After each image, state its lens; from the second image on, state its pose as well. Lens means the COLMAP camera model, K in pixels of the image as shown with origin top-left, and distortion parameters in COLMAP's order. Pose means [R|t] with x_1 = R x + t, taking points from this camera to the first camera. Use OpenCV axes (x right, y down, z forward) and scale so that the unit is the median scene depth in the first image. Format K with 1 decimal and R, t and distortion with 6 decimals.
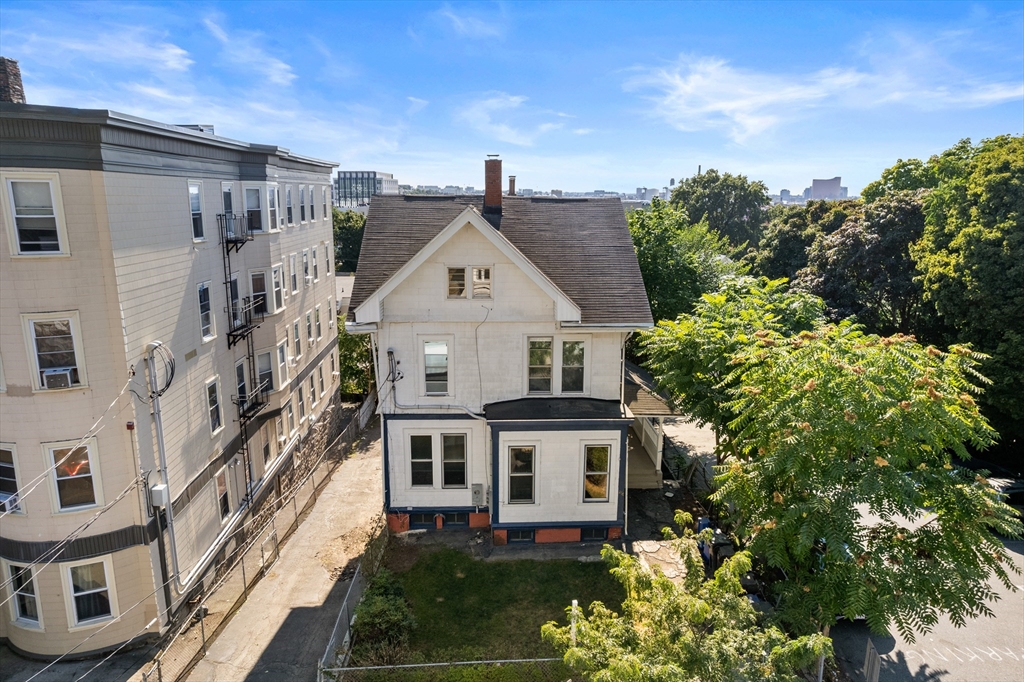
lens RADIAL K [[654.1, 0, 512.0], [0, 654.1, 341.0], [0, 0, 1]] dist [-0.075337, 0.066680]
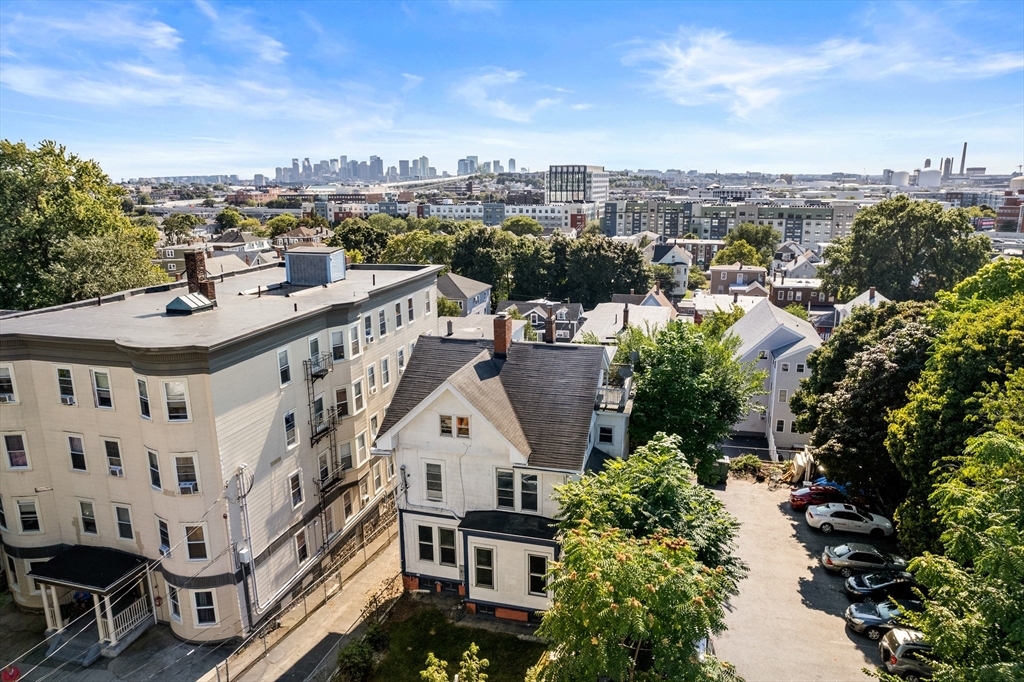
lens RADIAL K [[670.9, 0, 525.7], [0, 670.9, 335.1], [0, 0, 1]] dist [-0.059386, 0.028248]
pose [[0.950499, 0.057249, -0.305407, 0.492324], [-0.051352, 0.998307, 0.027315, -0.322929], [0.306454, -0.010279, 0.951830, -0.301898]]
